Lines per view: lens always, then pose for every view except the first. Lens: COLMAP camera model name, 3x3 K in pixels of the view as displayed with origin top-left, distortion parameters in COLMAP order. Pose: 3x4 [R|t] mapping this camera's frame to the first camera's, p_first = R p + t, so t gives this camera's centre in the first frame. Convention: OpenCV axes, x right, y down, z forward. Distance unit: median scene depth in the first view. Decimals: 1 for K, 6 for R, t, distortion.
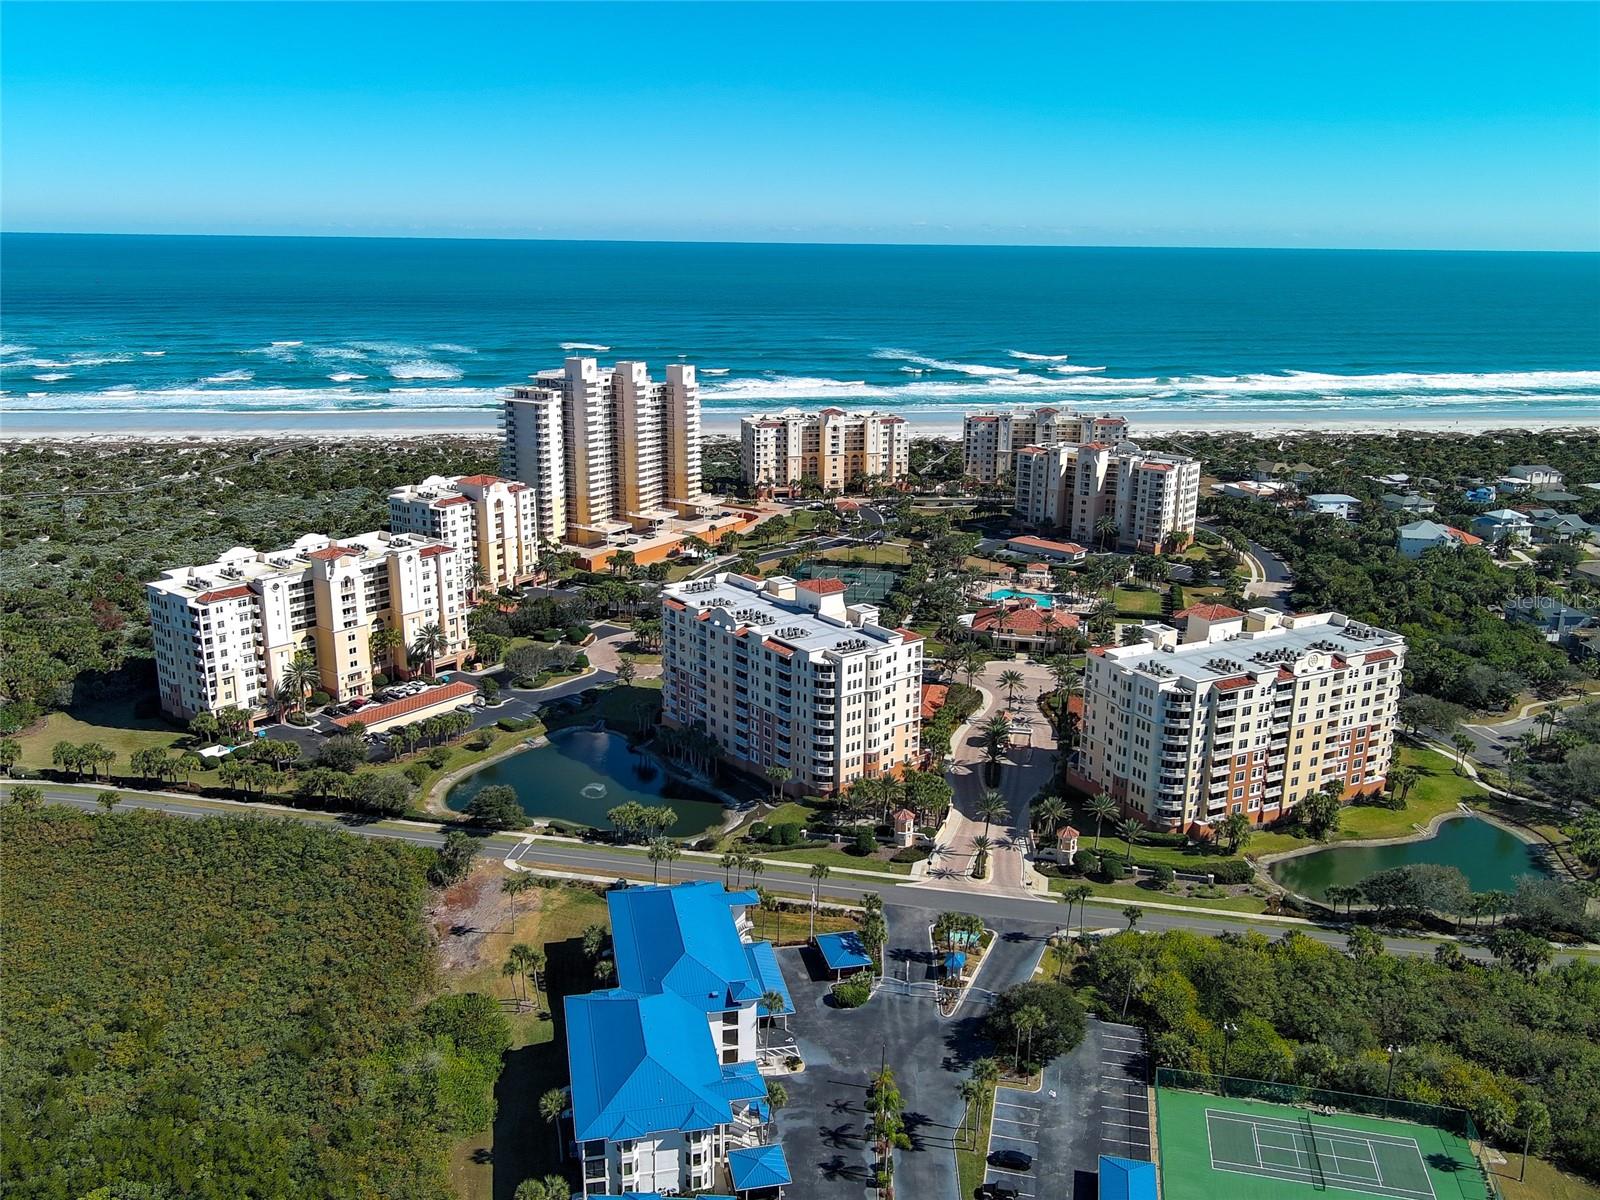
lens RADIAL K [[1296.8, 0, 773.7], [0, 1296.8, 599.0], [0, 0, 1]] dist [-0.000905, -0.005081]
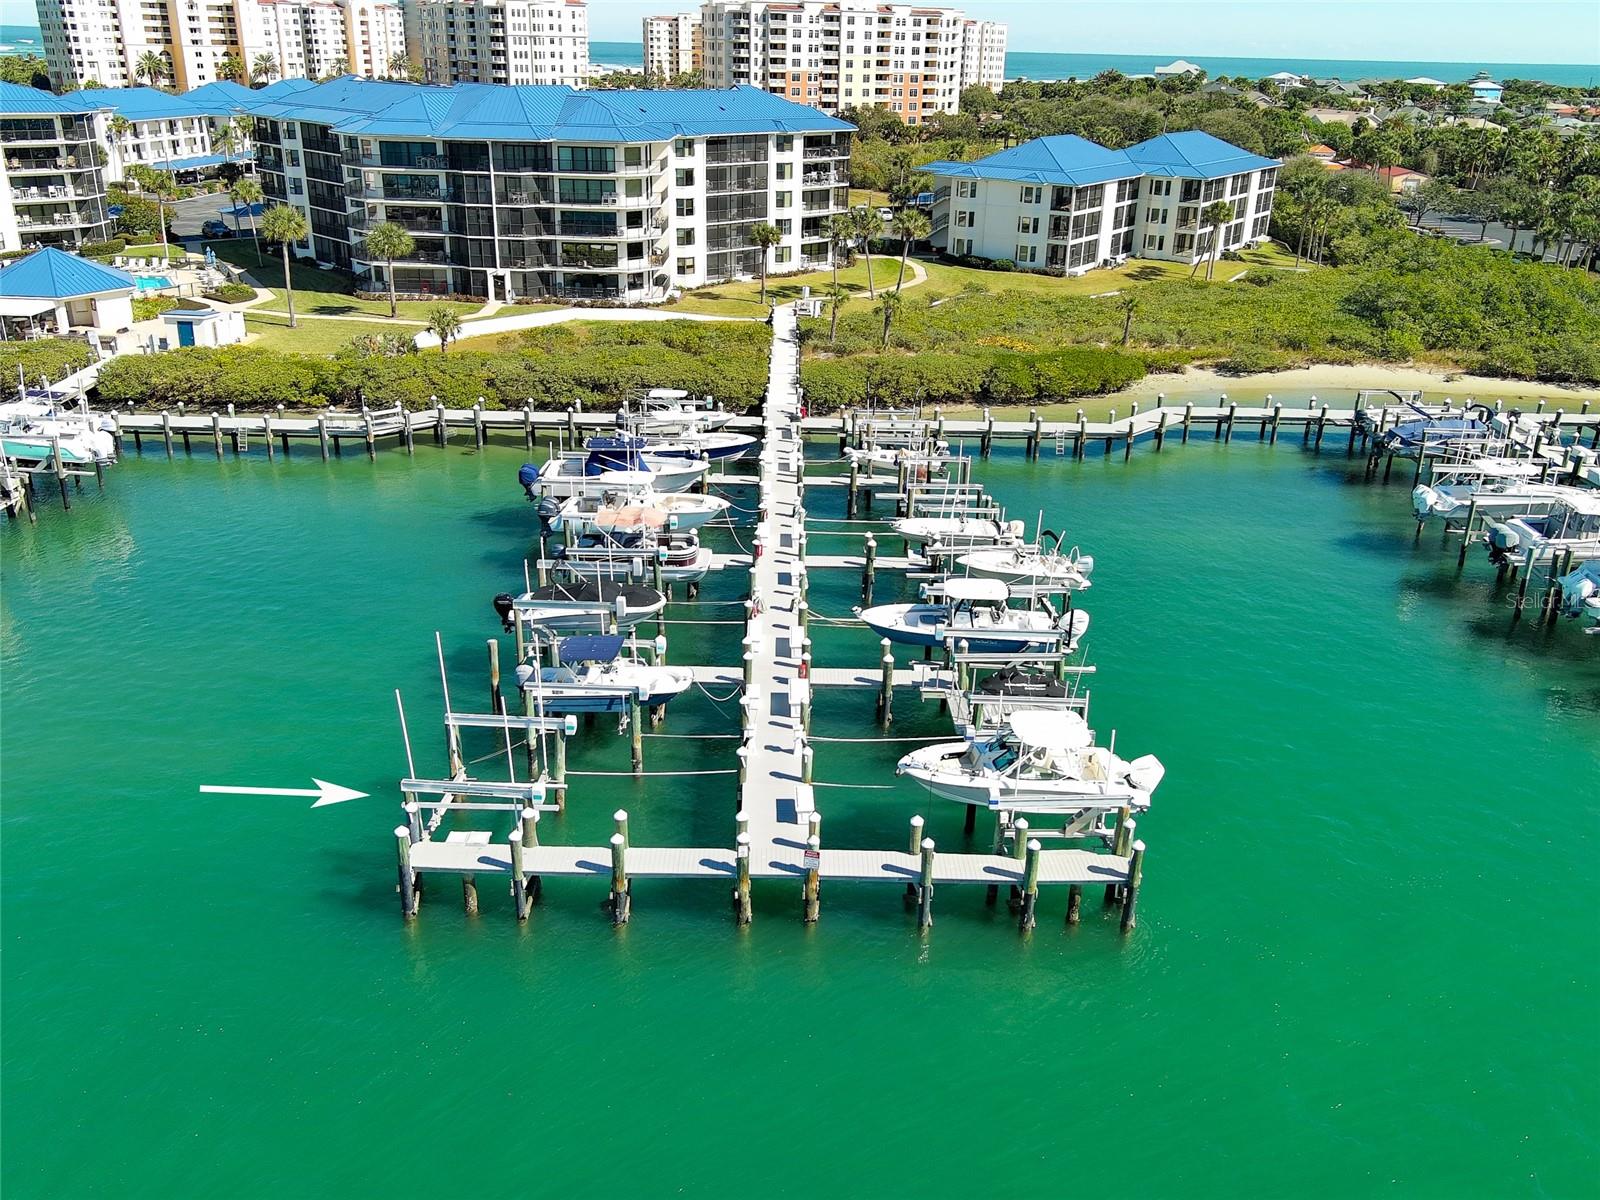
lens RADIAL K [[1306.6, 0, 795.0], [0, 1306.6, 606.6], [0, 0, 1]] dist [0.003660, -0.011163]
pose [[0.995892, 0.045167, -0.078483, 0.417266], [-0.035031, 0.991406, 0.126042, 0.417839], [0.083501, -0.122775, 0.988916, -0.316174]]
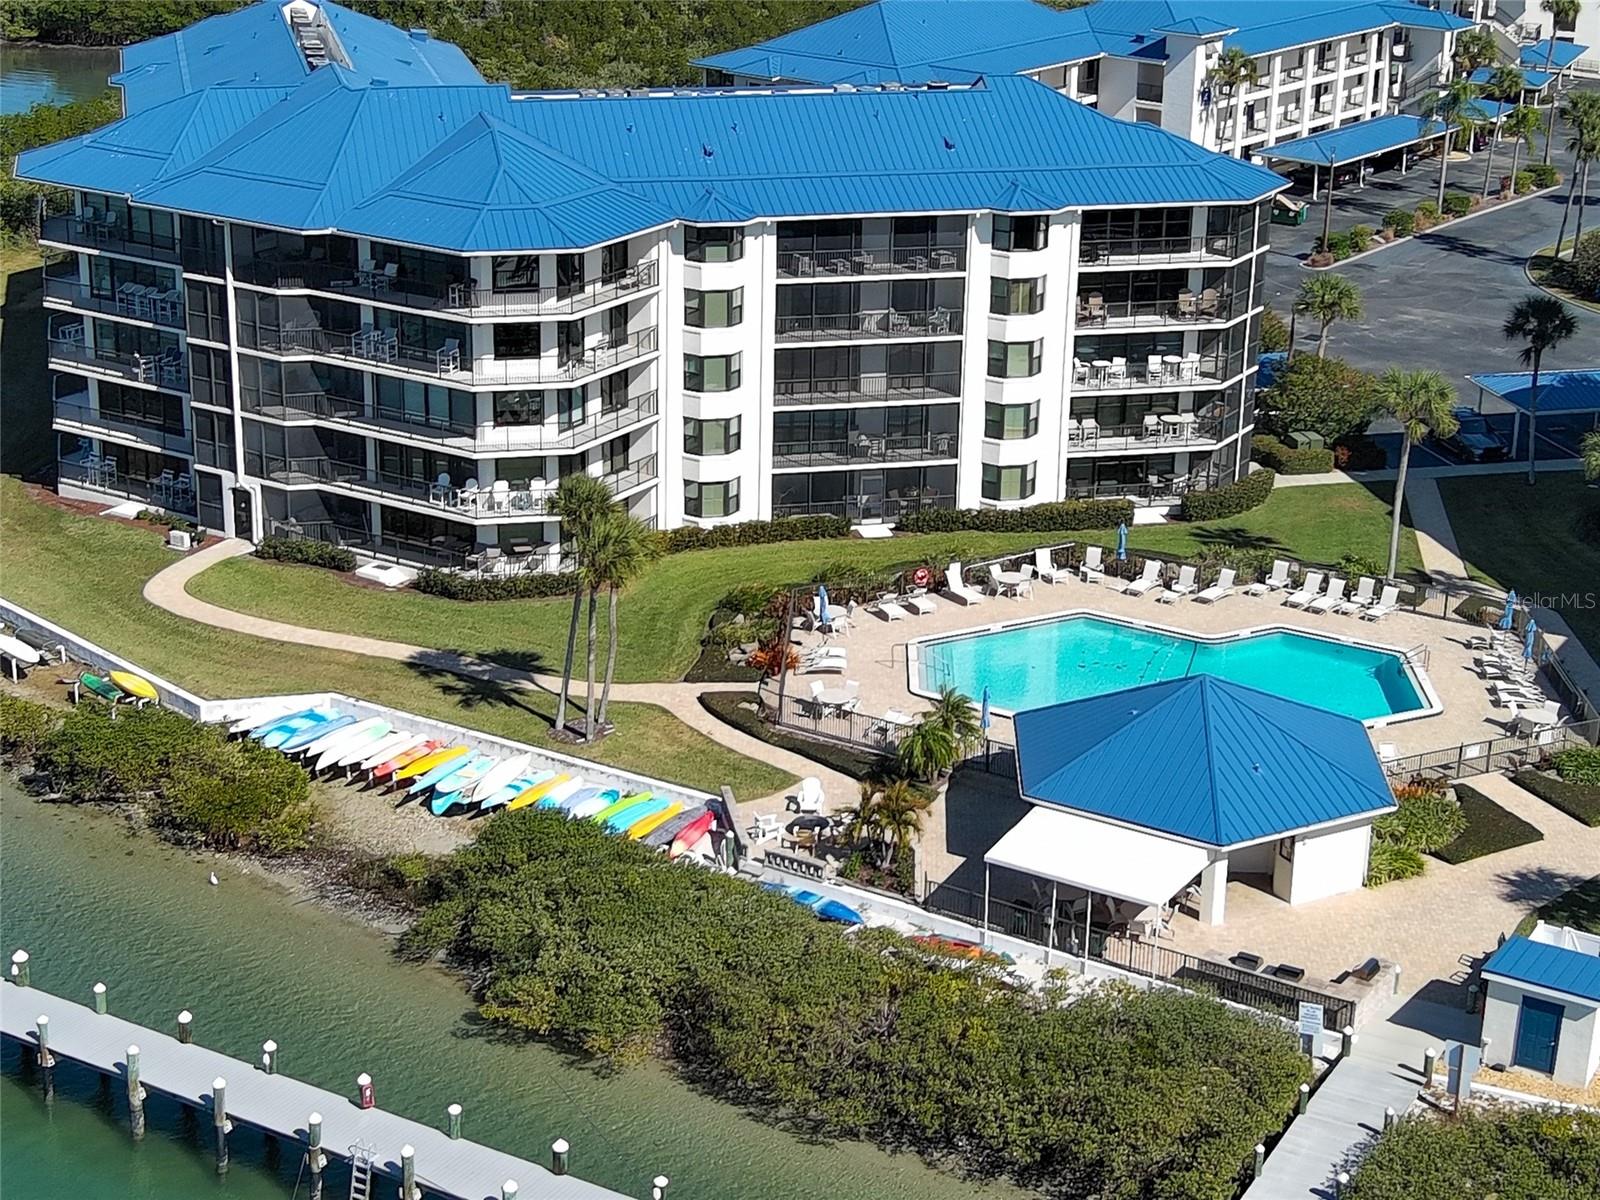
lens RADIAL K [[2752.5, 0, 800.3], [0, 2752.5, 556.6], [0, 0, 1]] dist [0.035043, 0.062243]
pose [[0.809348, 0.191384, -0.555273, 0.299298], [-0.164499, 0.981446, 0.098505, 0.330106], [0.563823, 0.011617, 0.825814, -0.232515]]
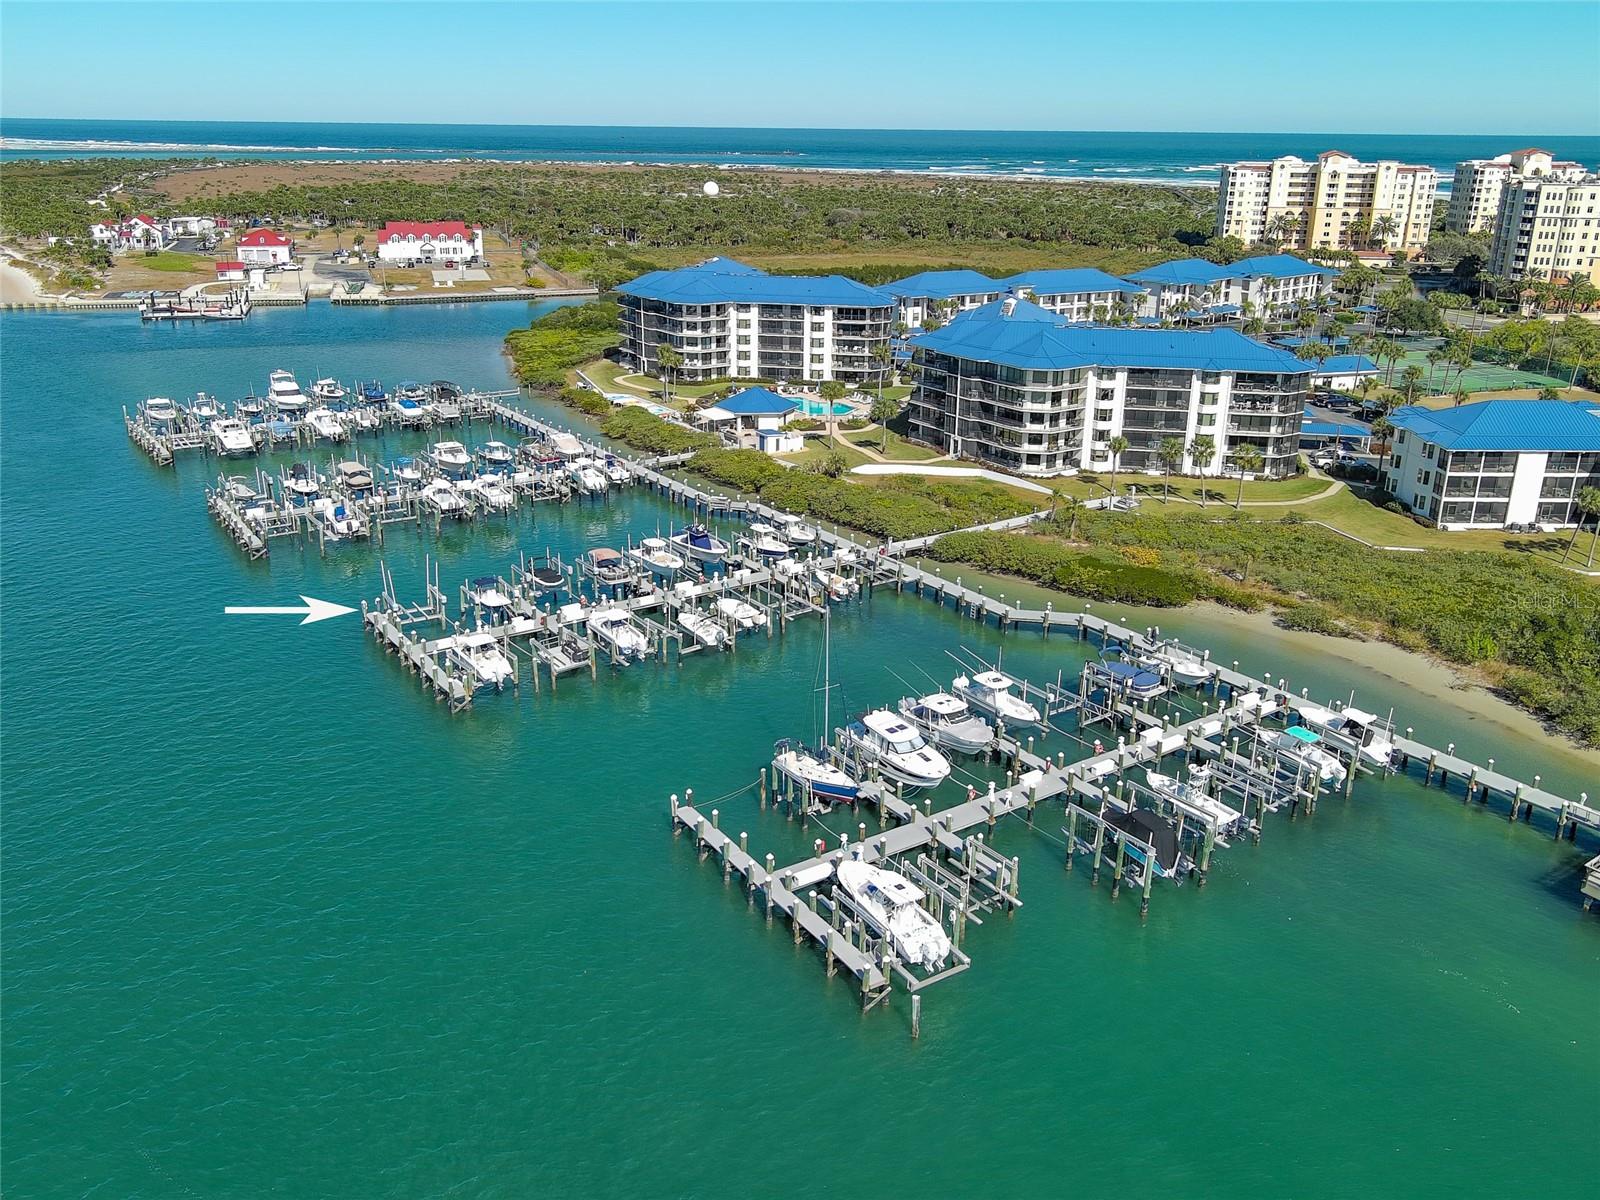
lens RADIAL K [[1306.6, 0, 795.0], [0, 1306.6, 606.6], [0, 0, 1]] dist [0.003660, -0.011163]
pose [[0.482472, 0.291773, -0.825887, 0.817100], [-0.239549, 0.950895, 0.195995, 0.336707], [0.842518, 0.103278, 0.528674, -0.294965]]
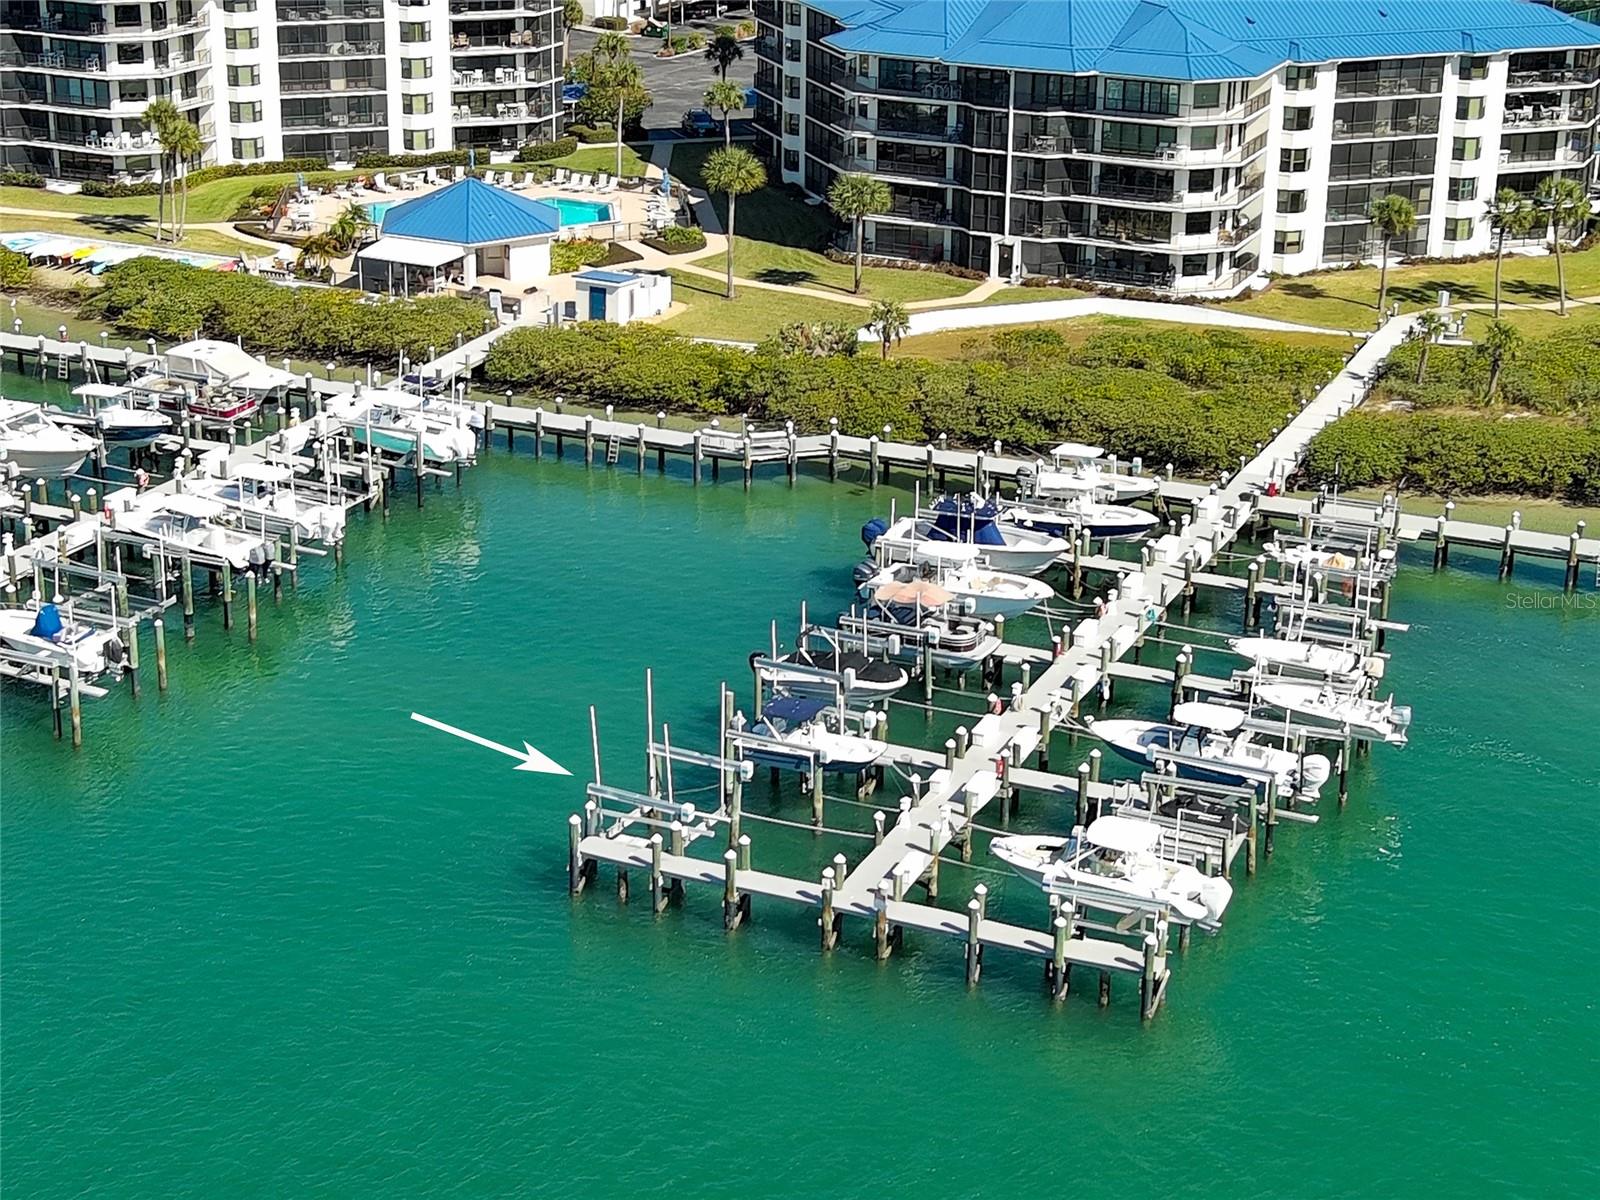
lens RADIAL K [[2765.7, 0, 800.0], [0, 2765.7, 600.0], [0, 0, 1]] dist [0.039729, -0.139587]
pose [[0.871167, 0.167915, -0.461381, 0.560964], [-0.135113, 0.985408, 0.103513, 0.389063], [0.472030, -0.027839, 0.881143, -0.498982]]
